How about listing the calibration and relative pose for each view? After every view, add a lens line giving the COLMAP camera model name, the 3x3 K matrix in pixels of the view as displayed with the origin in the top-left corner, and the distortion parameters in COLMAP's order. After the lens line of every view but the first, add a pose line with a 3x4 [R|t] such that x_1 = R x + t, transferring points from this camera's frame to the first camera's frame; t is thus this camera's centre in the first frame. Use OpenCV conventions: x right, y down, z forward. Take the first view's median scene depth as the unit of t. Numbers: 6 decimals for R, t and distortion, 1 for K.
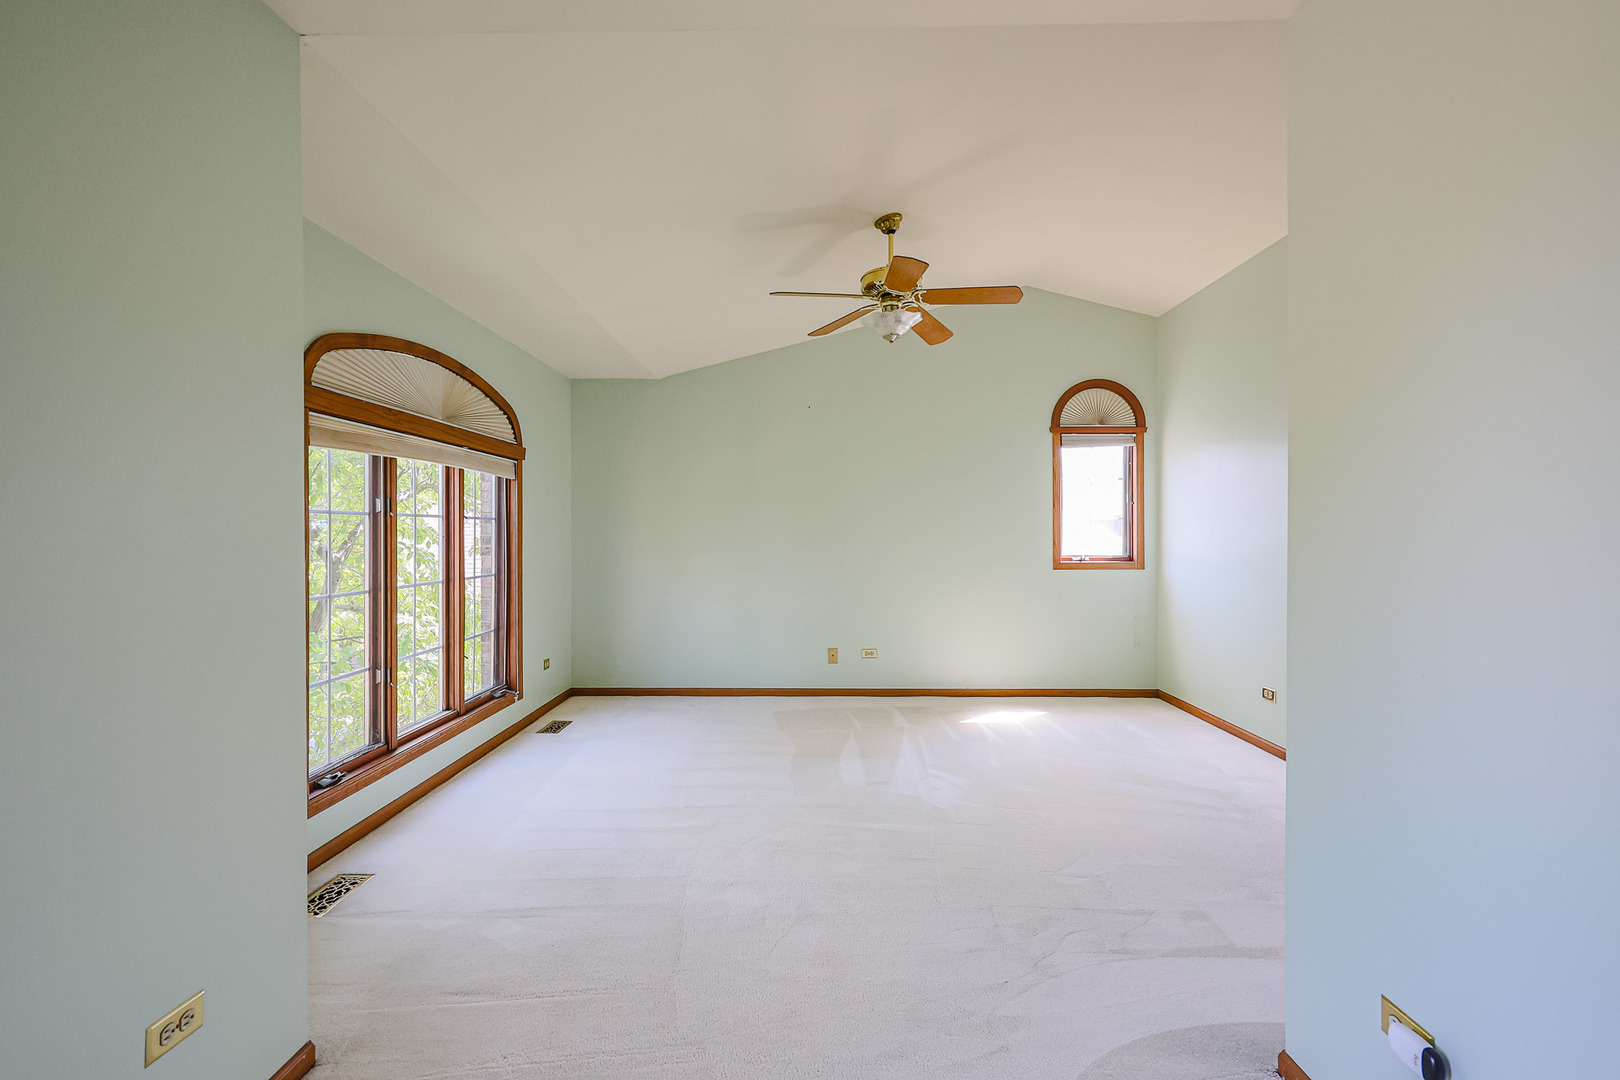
lens RADIAL K [[691.1, 0, 807.2], [0, 691.1, 538.2], [0, 0, 1]] dist [0.000388, -0.000448]
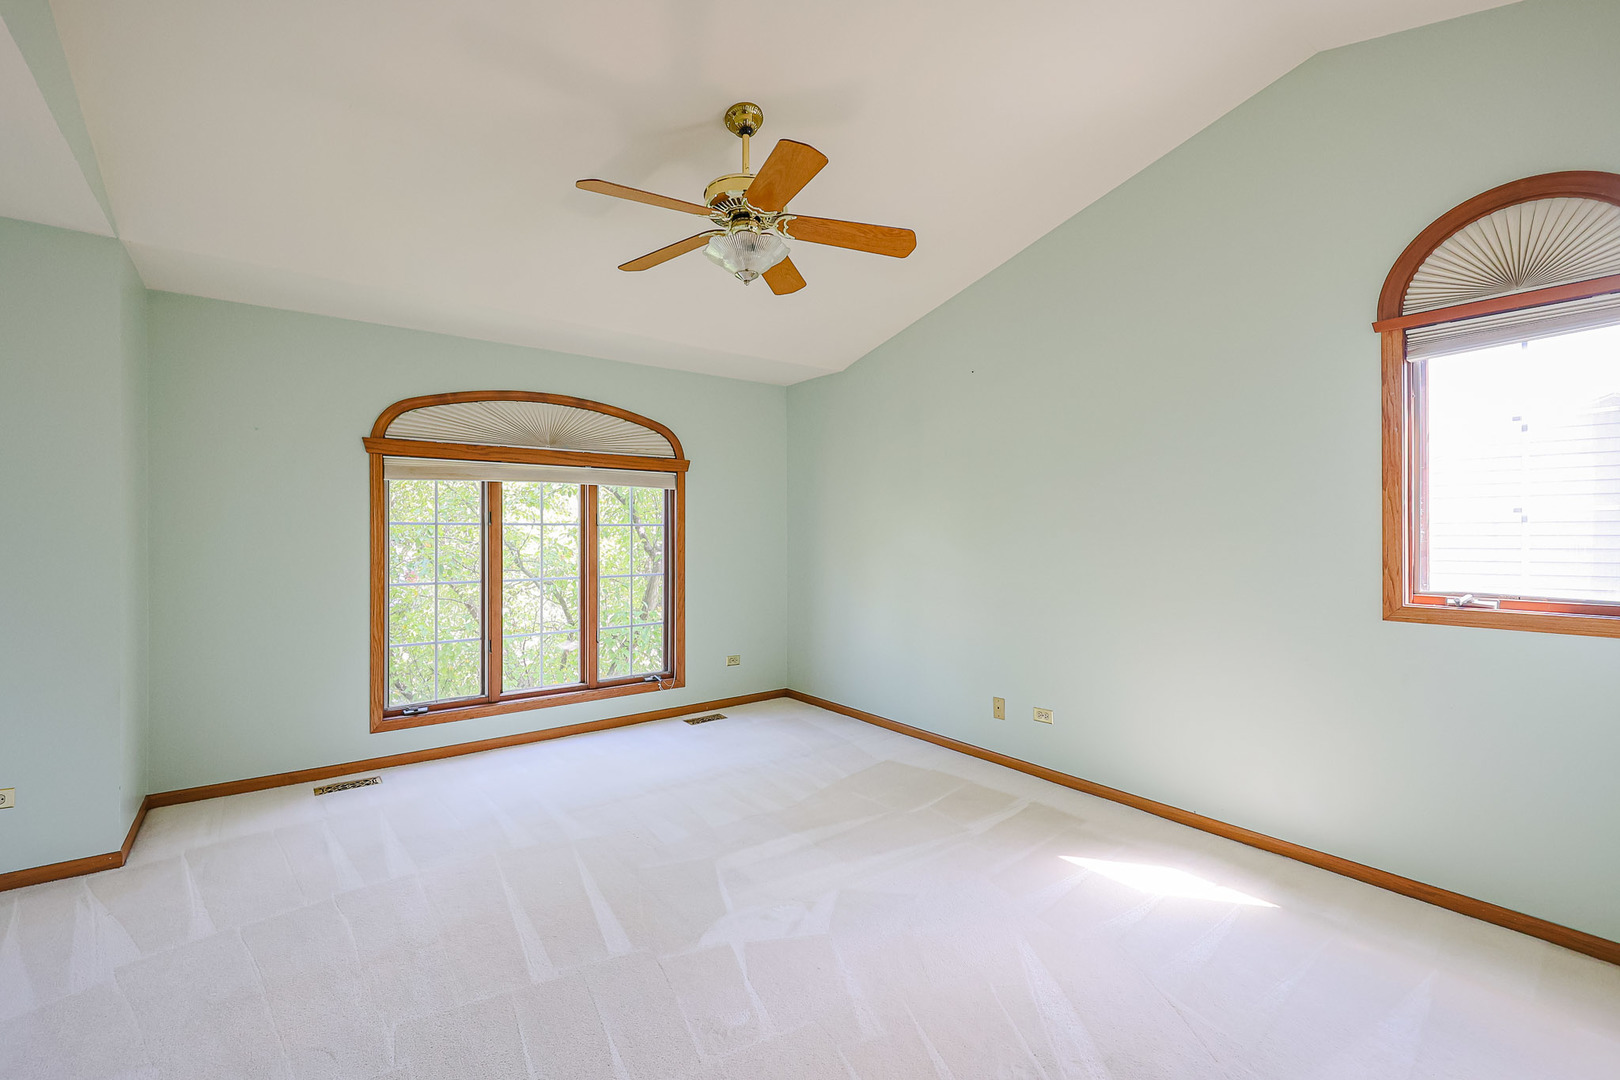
lens RADIAL K [[691.1, 0, 807.2], [0, 691.1, 538.2], [0, 0, 1]] dist [0.000388, -0.000448]
pose [[0.617492, 0.005201, -0.786560, 0.598534], [-0.006774, 0.999976, 0.001294, -0.010313], [0.786548, 0.004530, 0.617513, 0.483949]]
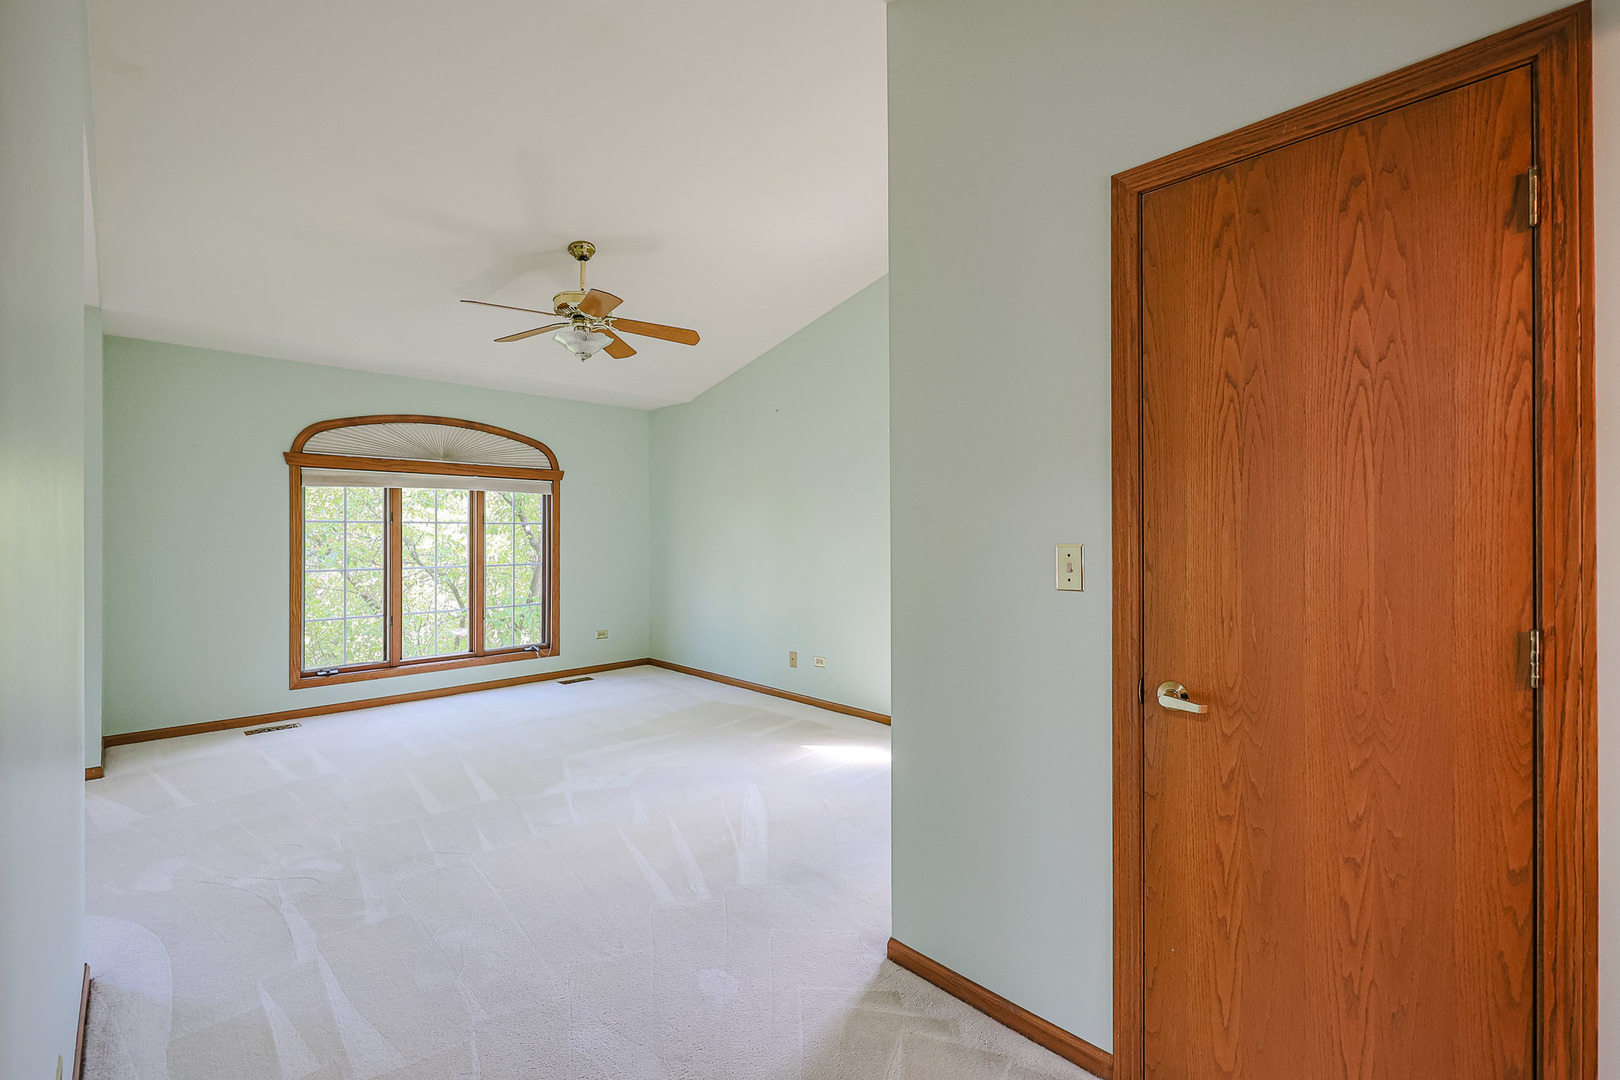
lens RADIAL K [[691.1, 0, 807.2], [0, 691.1, 538.2], [0, 0, 1]] dist [0.000388, -0.000448]
pose [[0.711927, 0.007238, -0.702216, 0.918415], [-0.008900, 0.999960, 0.001284, -0.006203], [0.702197, 0.005335, 0.711962, 0.384538]]
